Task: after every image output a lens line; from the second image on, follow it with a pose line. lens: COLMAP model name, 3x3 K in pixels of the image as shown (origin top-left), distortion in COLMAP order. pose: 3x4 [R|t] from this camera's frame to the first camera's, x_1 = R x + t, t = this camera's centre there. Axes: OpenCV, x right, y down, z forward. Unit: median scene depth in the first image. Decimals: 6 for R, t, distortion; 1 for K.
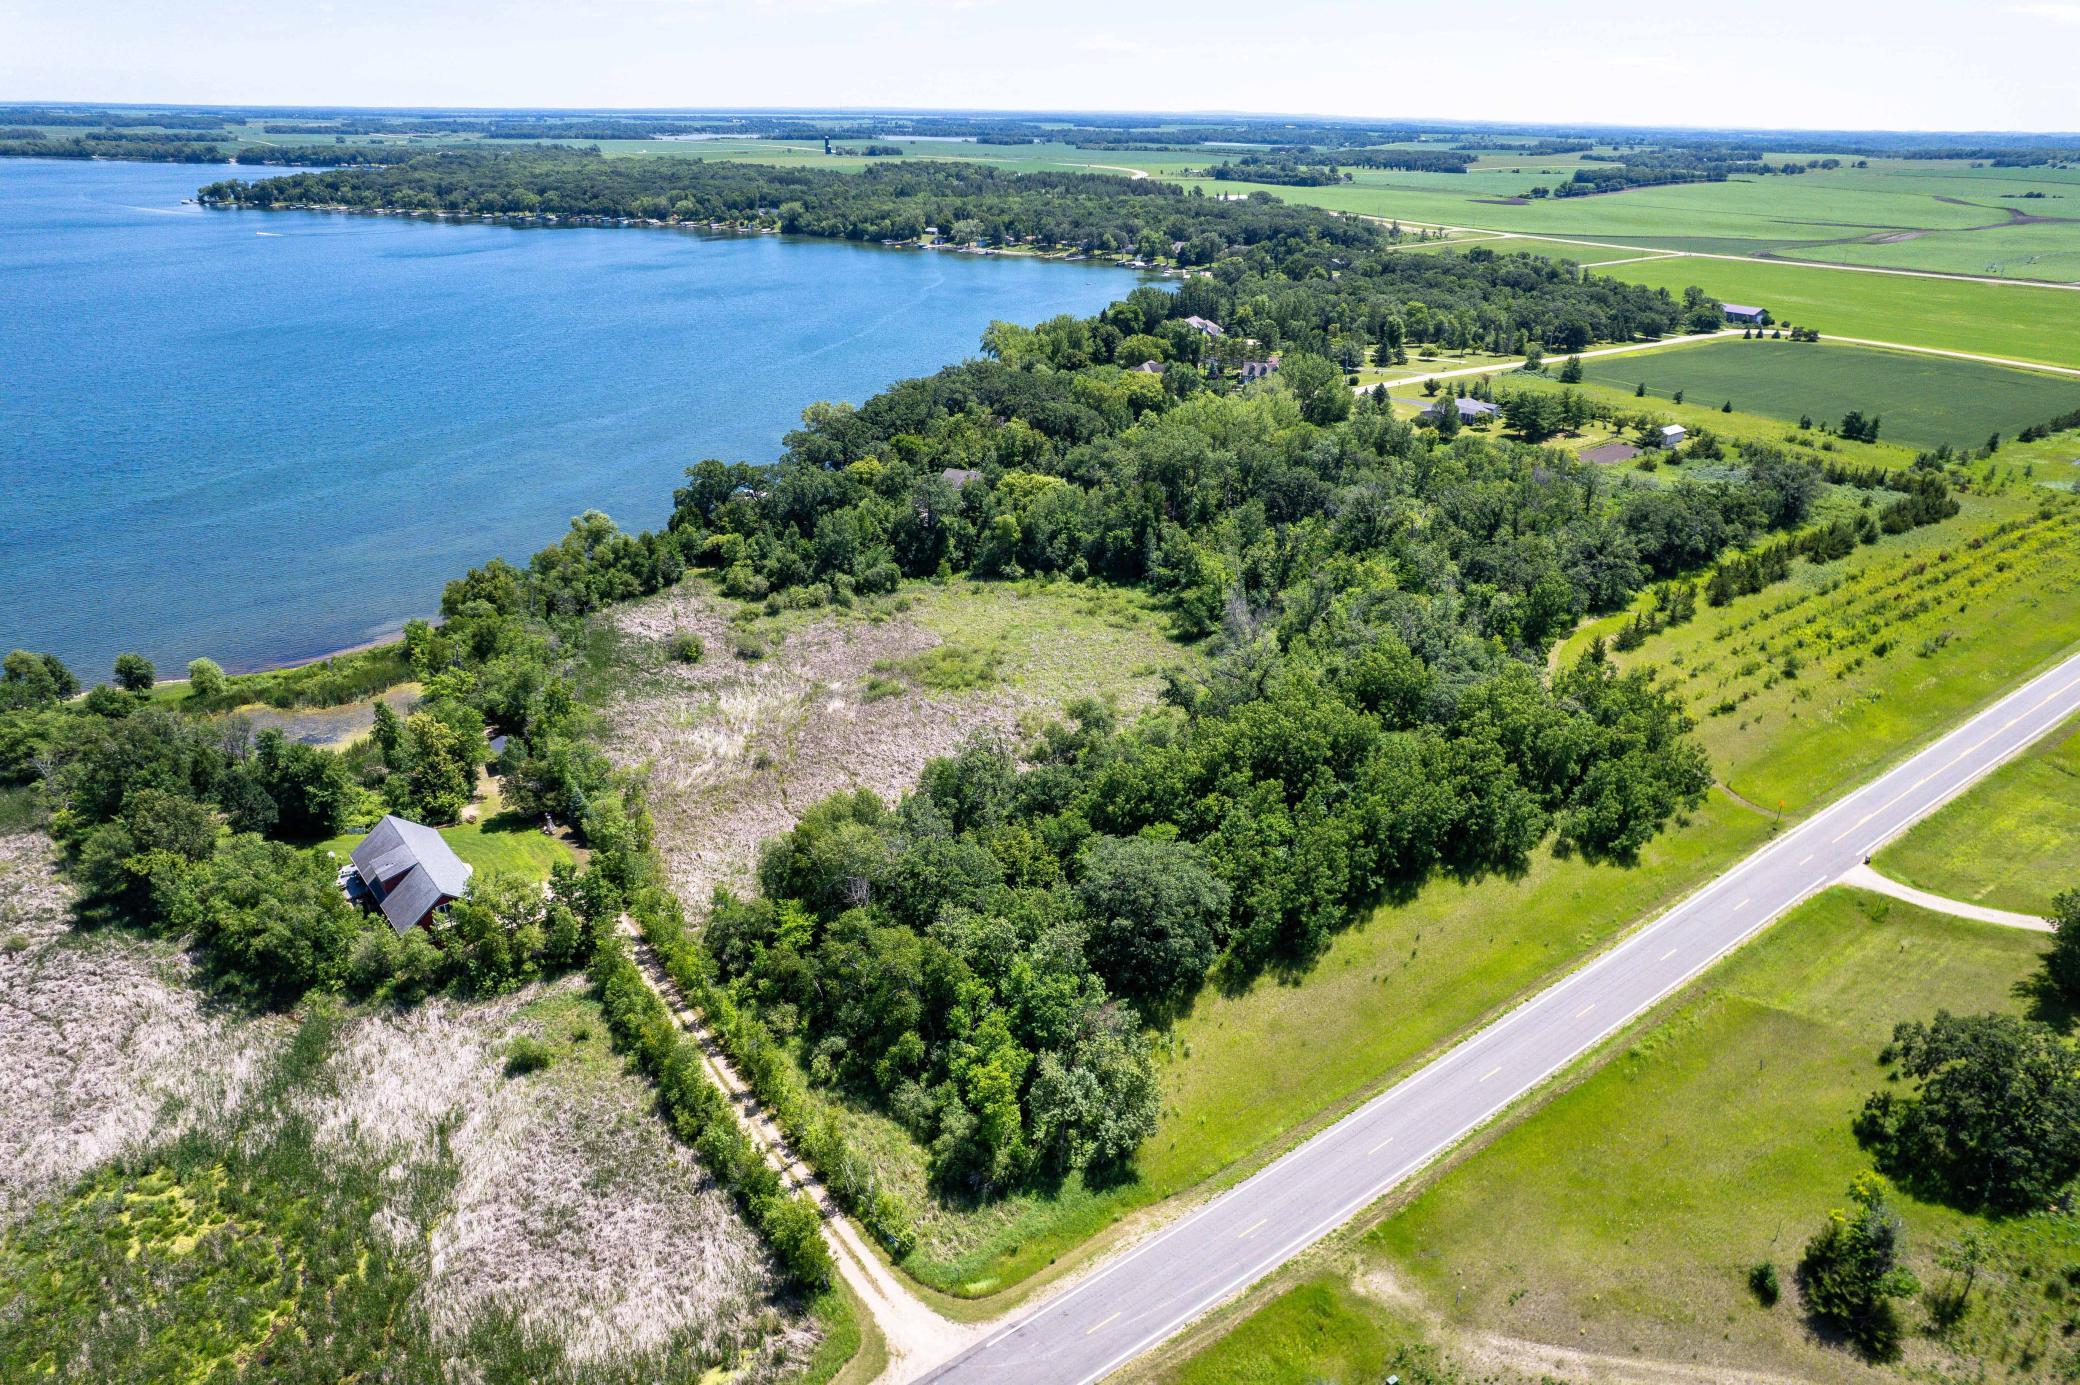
lens RADIAL K [[1331.1, 0, 1049.9], [0, 1331.1, 695.4], [0, 0, 1]] dist [-0.079239, 0.070340]
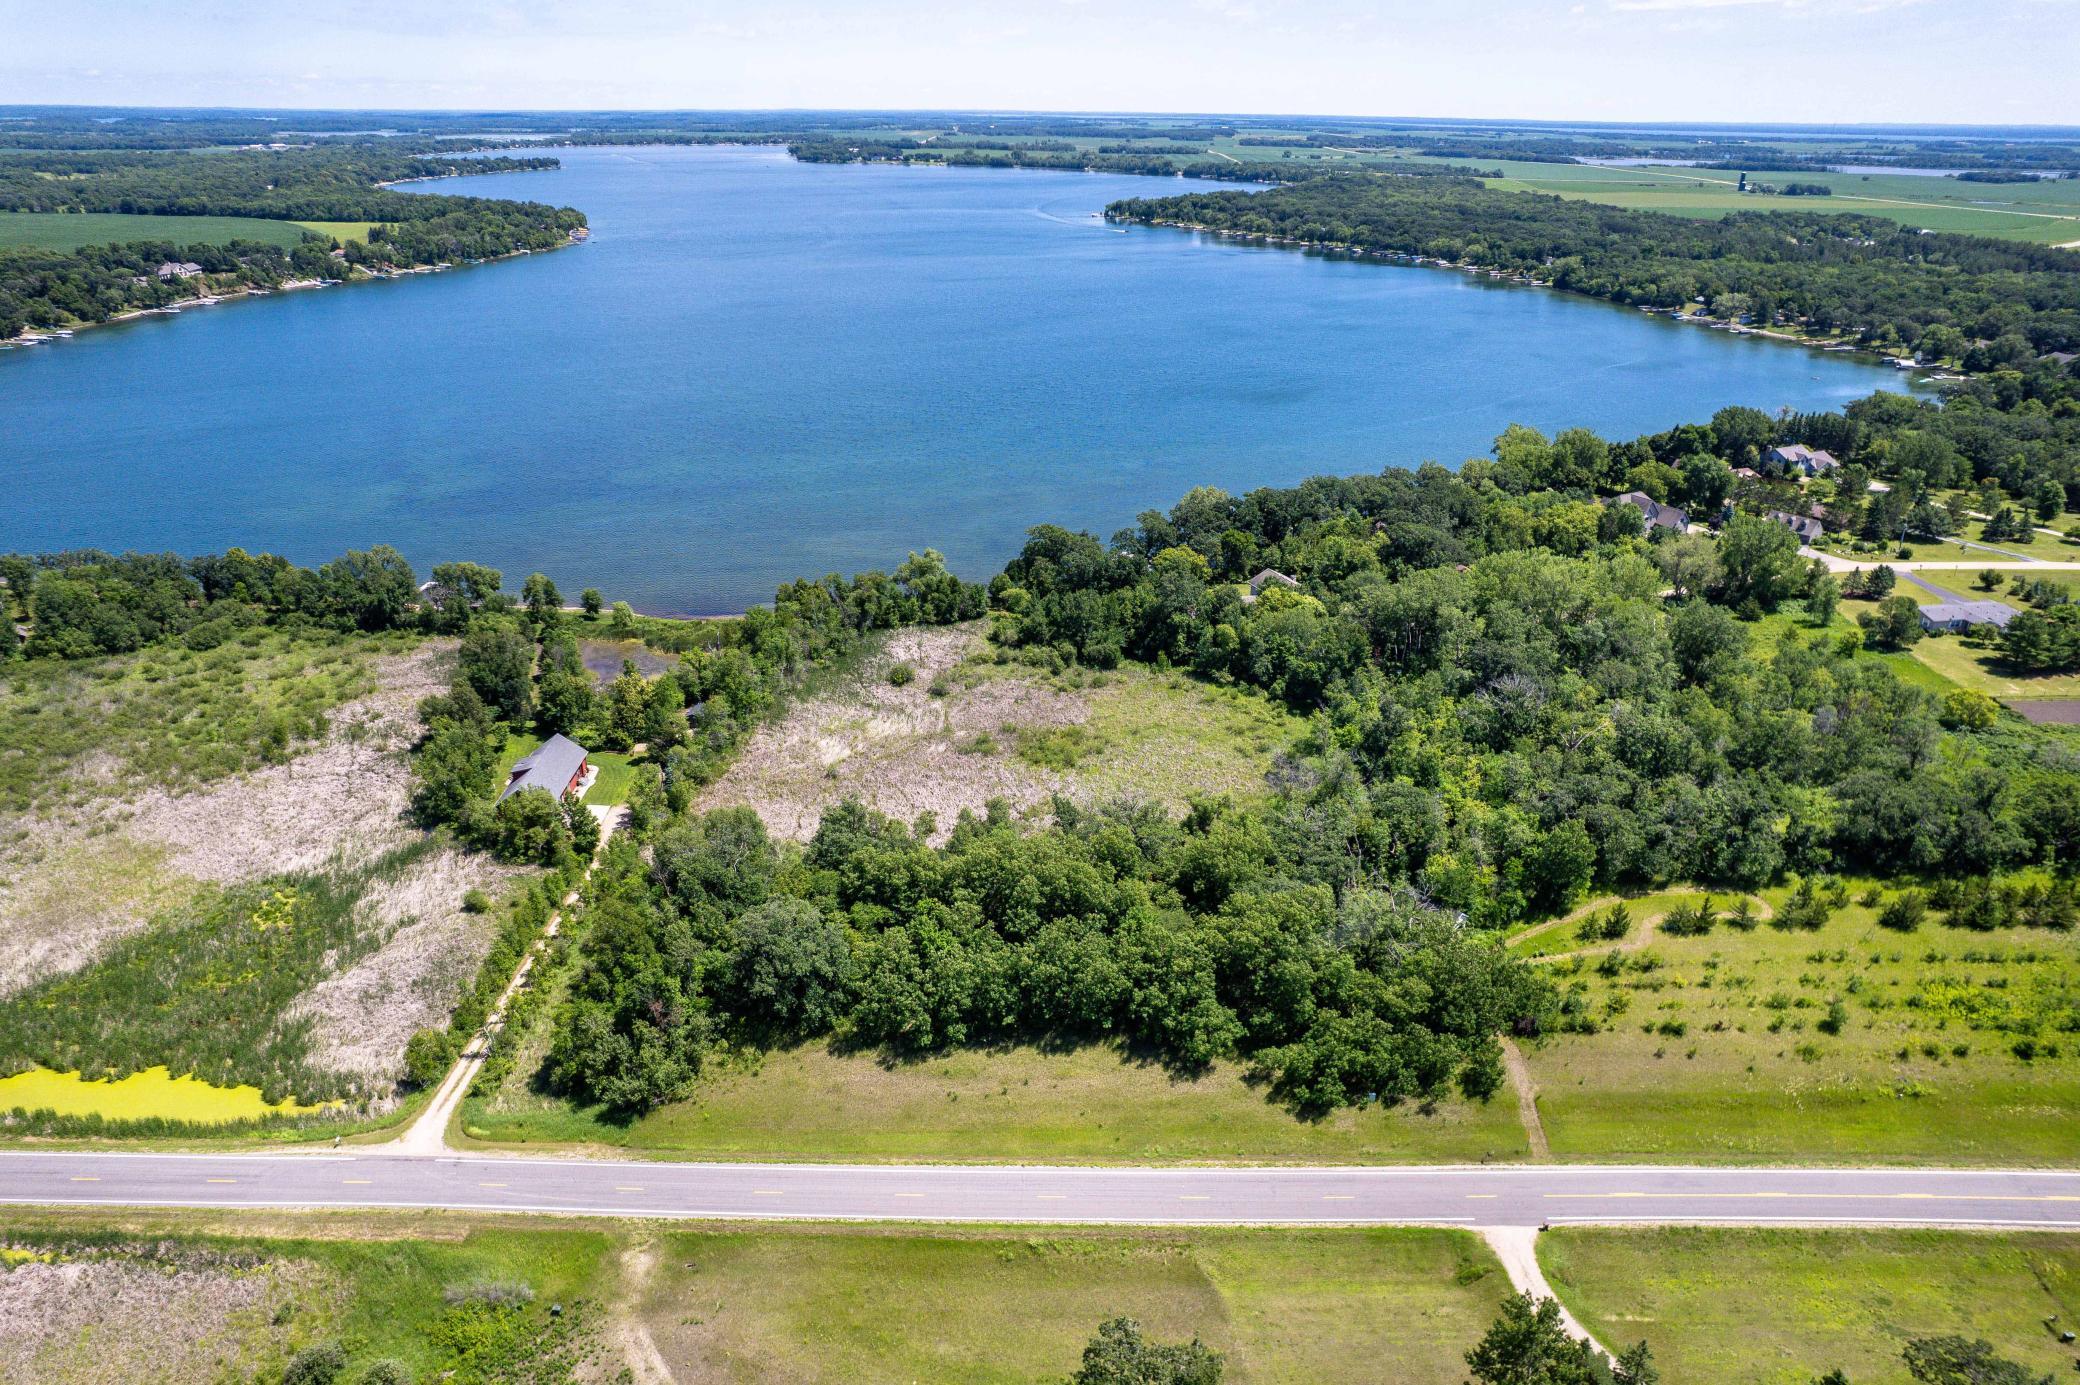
lens RADIAL K [[1331.1, 0, 1041.0], [0, 1331.1, 708.6], [0, 0, 1]] dist [-0.079239, 0.070340]
pose [[0.786518, 0.251074, -0.564226, 0.343263], [-0.250619, 0.964778, 0.079958, -0.086705], [0.564429, 0.078517, 0.821739, 0.028842]]
